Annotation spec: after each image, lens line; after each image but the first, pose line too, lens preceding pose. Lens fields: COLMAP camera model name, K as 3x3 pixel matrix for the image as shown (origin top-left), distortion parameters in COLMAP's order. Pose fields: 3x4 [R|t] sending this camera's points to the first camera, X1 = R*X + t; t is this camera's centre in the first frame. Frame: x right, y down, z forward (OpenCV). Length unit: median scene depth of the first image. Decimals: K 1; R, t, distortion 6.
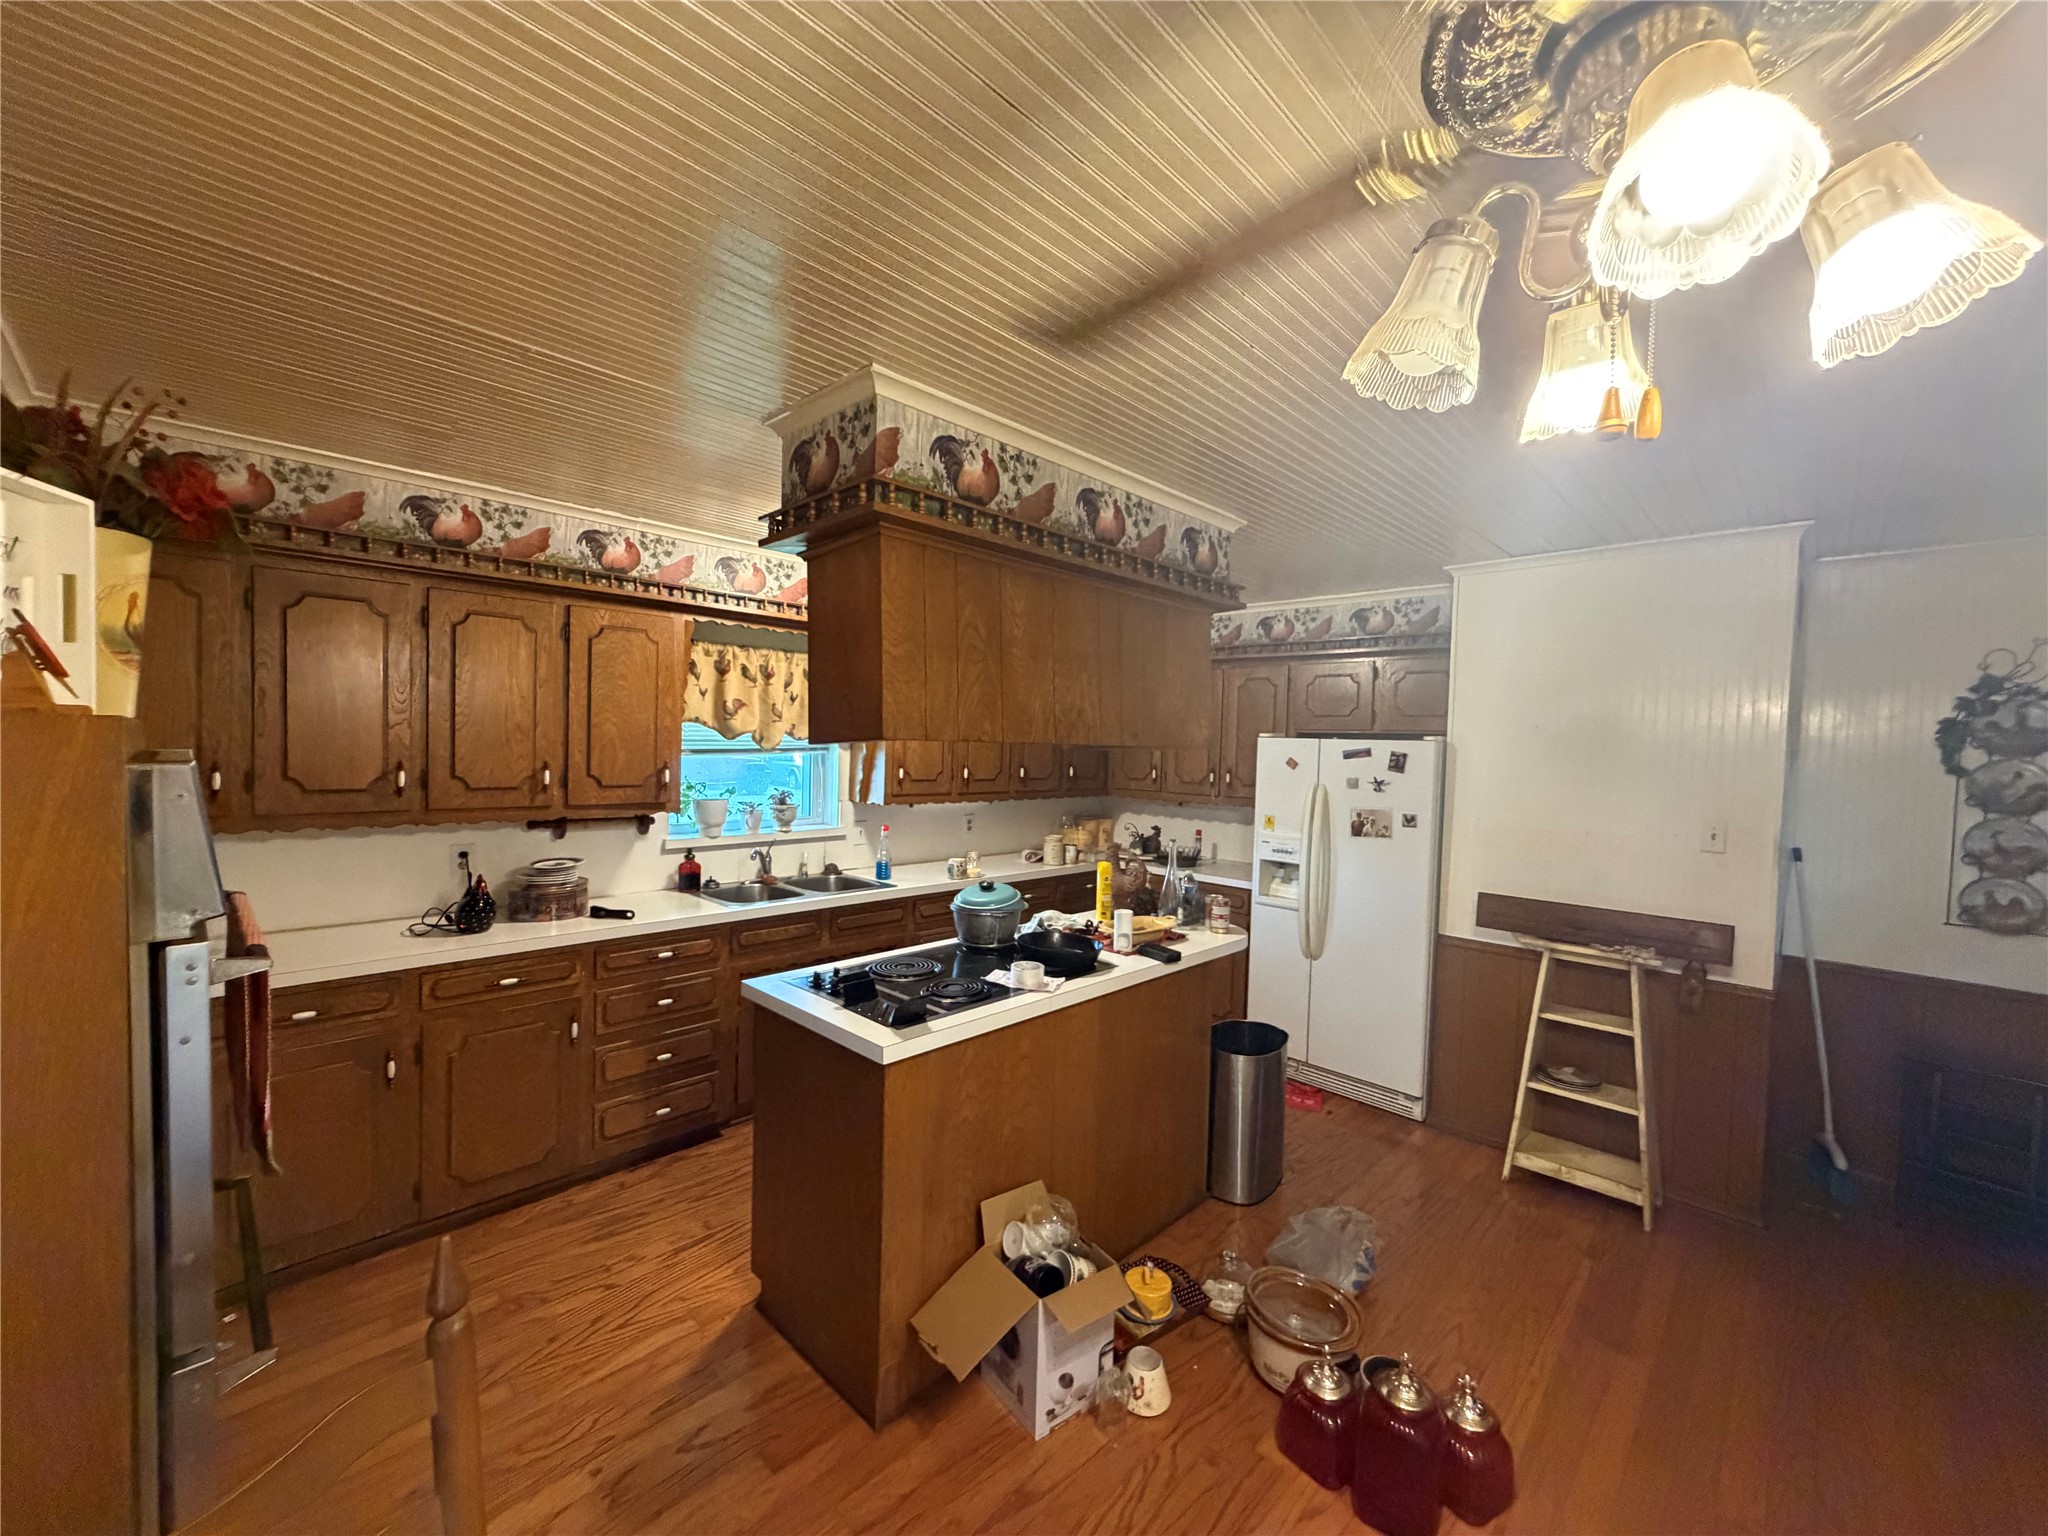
lens RADIAL K [[814.3, 0, 1026.7], [0, 814.3, 773.7], [0, 0, 1]] dist [0.001511, -0.000065]
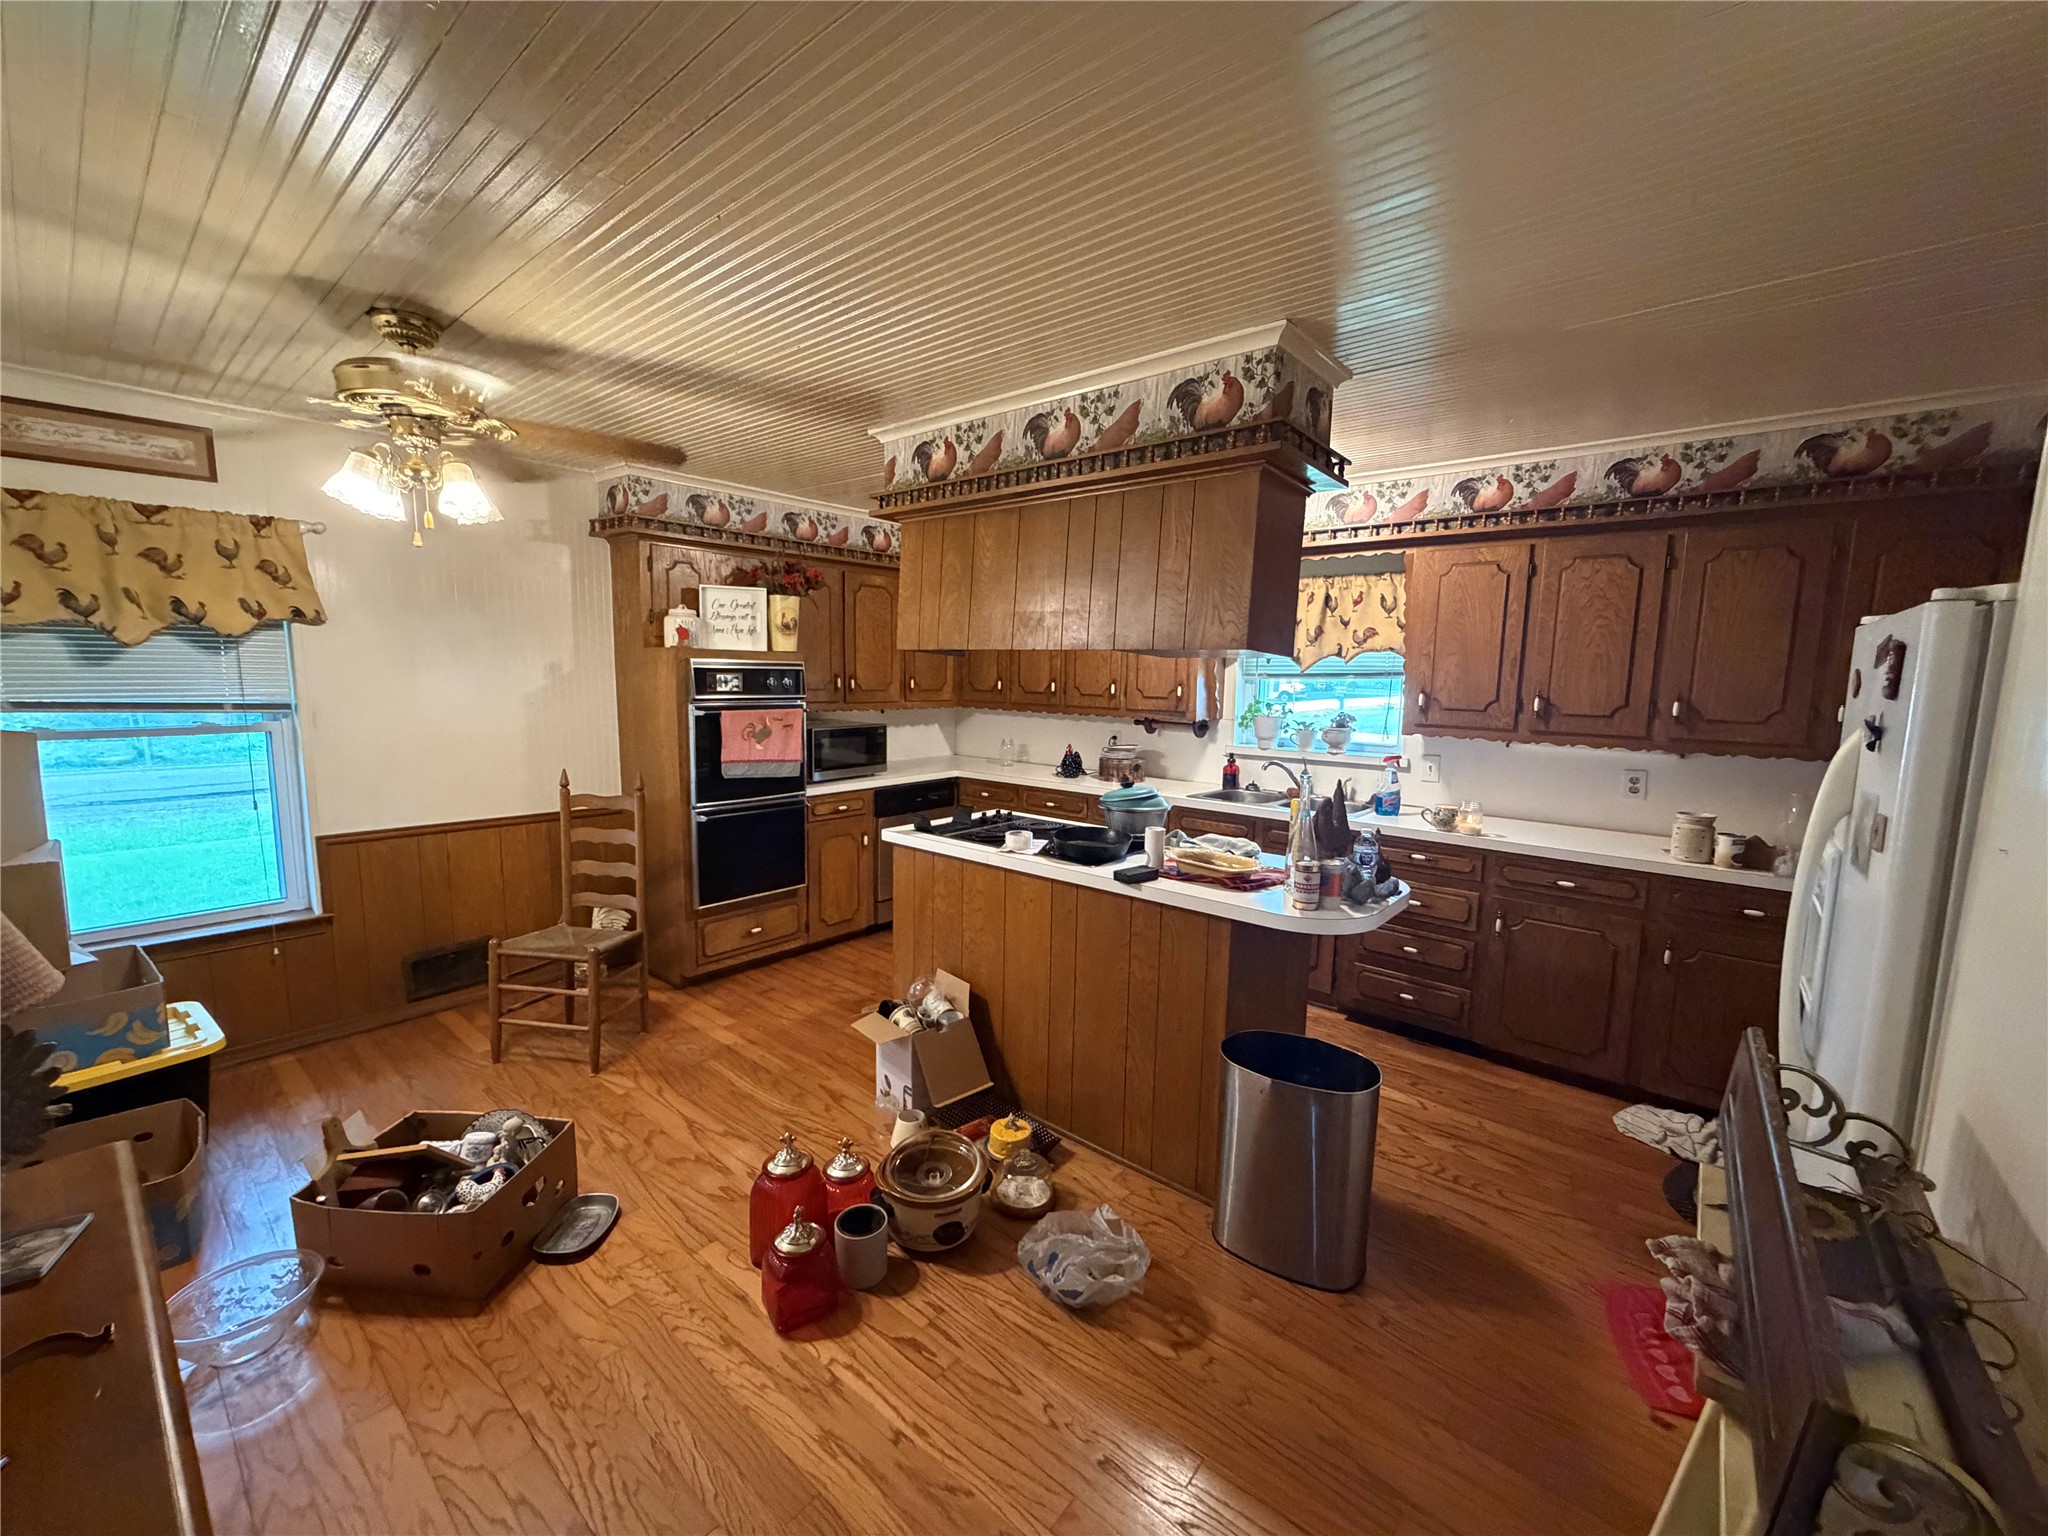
lens RADIAL K [[814.3, 0, 1024.0], [0, 814.3, 764.3], [0, 0, 1]] dist [0.001511, -0.000065]
pose [[0.088045, 0.091354, -0.991919, 0.879693], [-0.052389, 0.994832, 0.086972, 0.019199], [0.994738, 0.044308, 0.092376, 0.648718]]
